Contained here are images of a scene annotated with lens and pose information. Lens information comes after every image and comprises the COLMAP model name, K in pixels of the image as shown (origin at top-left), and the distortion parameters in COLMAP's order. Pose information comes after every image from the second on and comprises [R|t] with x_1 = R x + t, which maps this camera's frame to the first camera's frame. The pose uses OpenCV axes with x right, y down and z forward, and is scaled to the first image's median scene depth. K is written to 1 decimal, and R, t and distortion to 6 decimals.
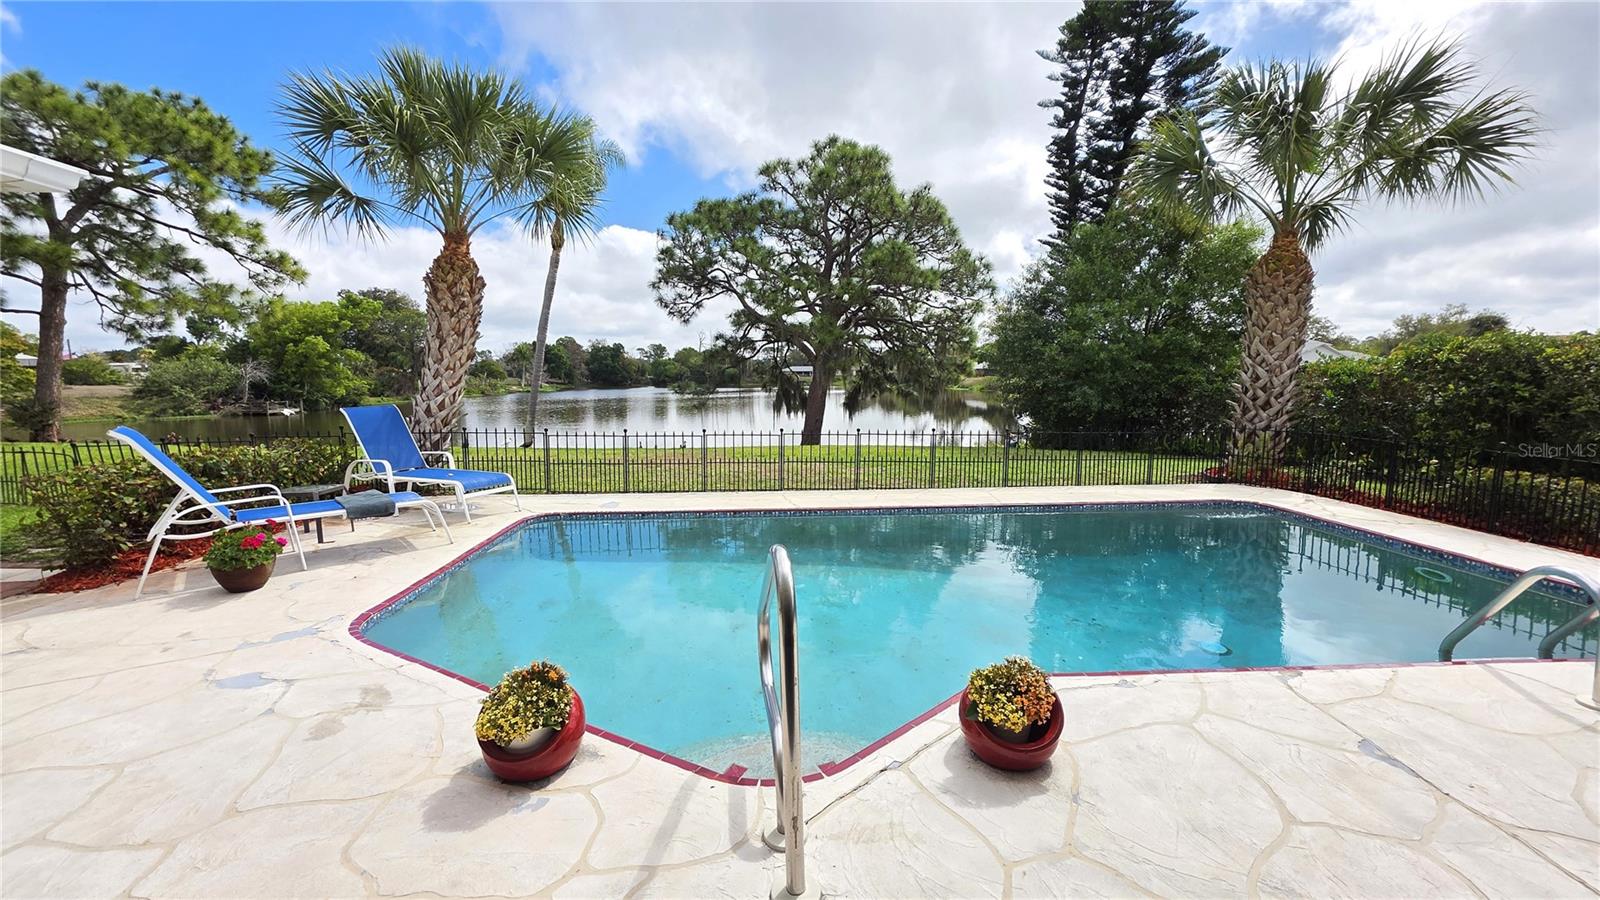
lens RADIAL K [[638.8, 0, 799.6], [0, 638.8, 447.0], [0, 0, 1]] dist [0.001789, -0.000336]
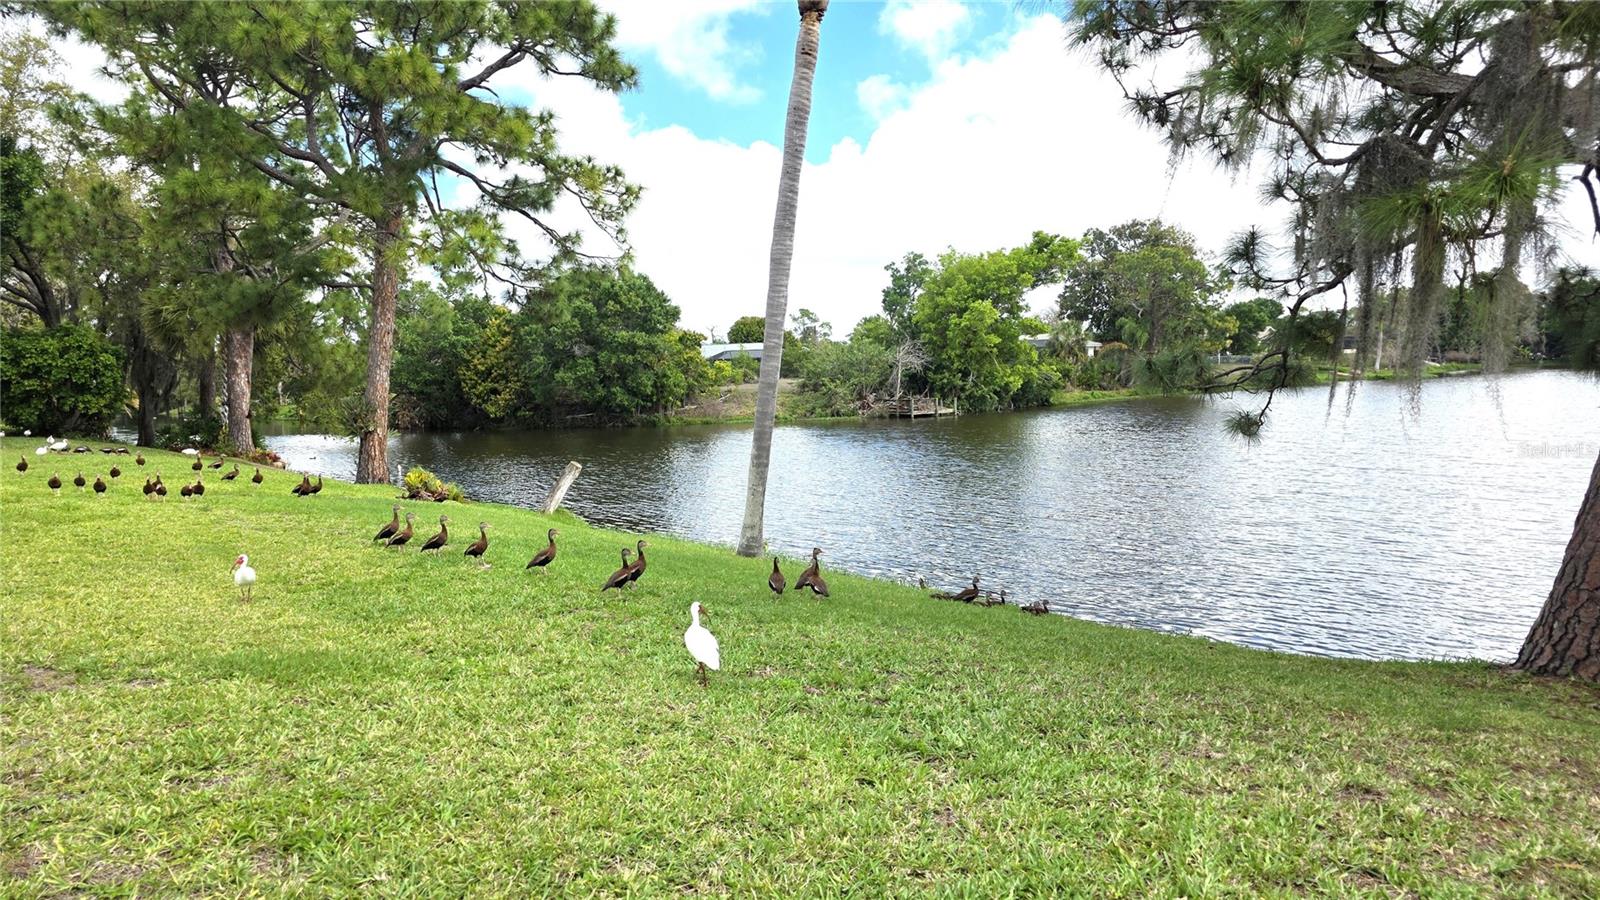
lens RADIAL K [[1014.4, 0, 800.0], [0, 1014.4, 450.0], [0, 0, 1]] dist [-0.001191, -0.001325]
pose [[0.540008, 0.054569, -0.839889, 0.051948], [-0.064365, 0.997651, 0.023436, -0.036045], [0.839195, 0.041404, 0.542252, 0.325763]]
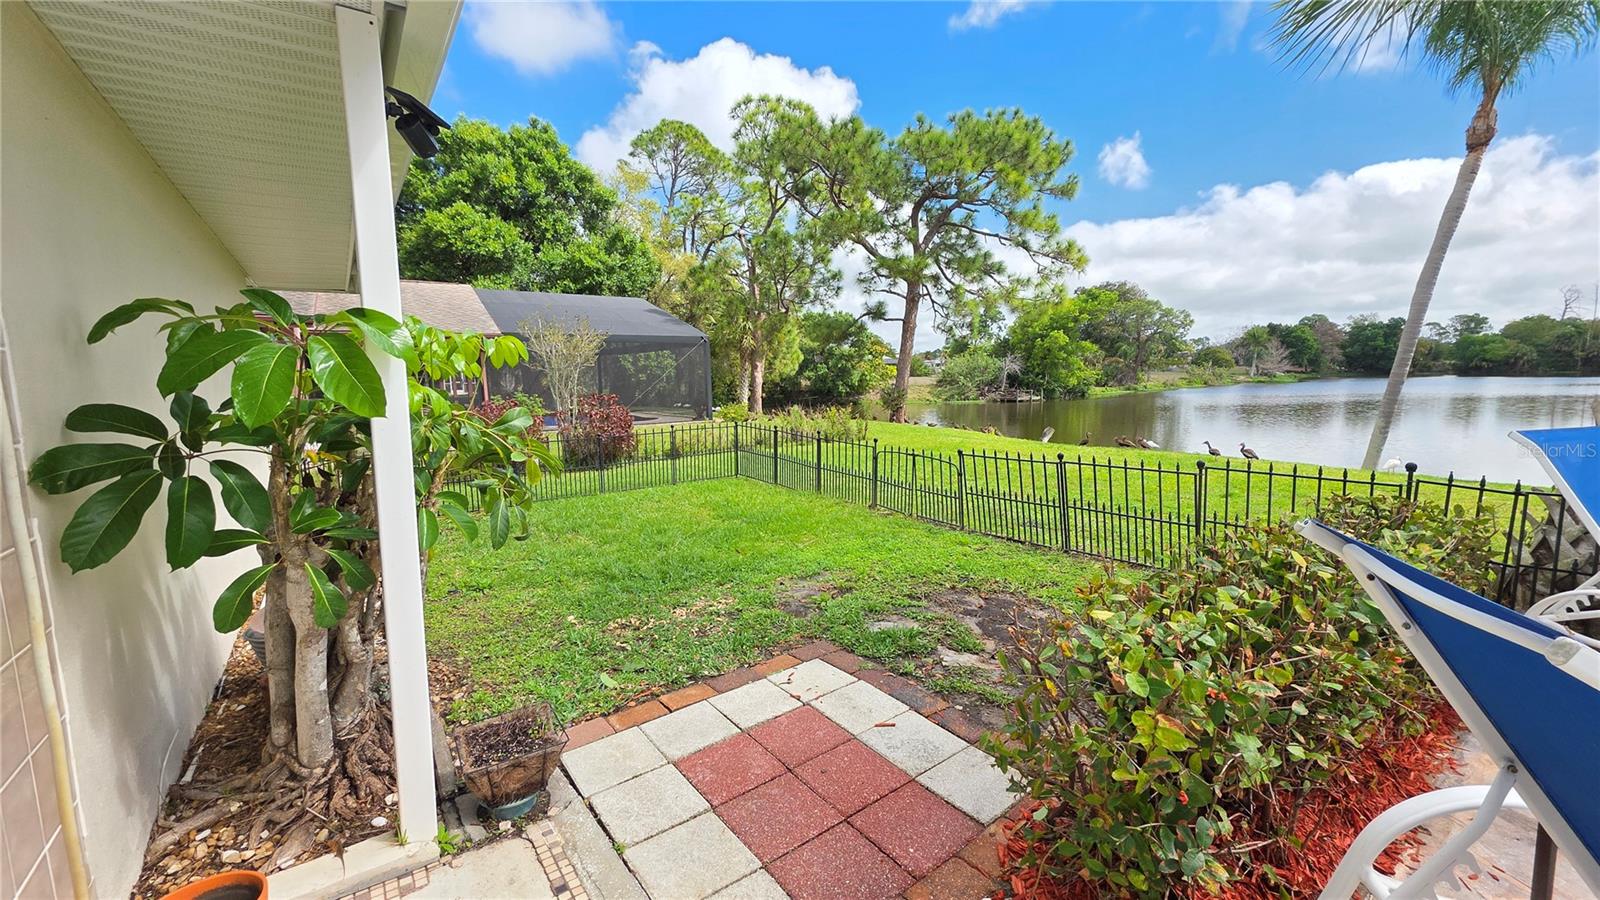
lens RADIAL K [[638.8, 0, 799.6], [0, 638.8, 447.0], [0, 0, 1]] dist [0.001789, -0.000336]
pose [[0.536300, 0.088687, -0.839355, -0.069747], [-0.075670, 0.995512, 0.056837, -0.004638], [0.840629, 0.033033, 0.540604, 0.049353]]
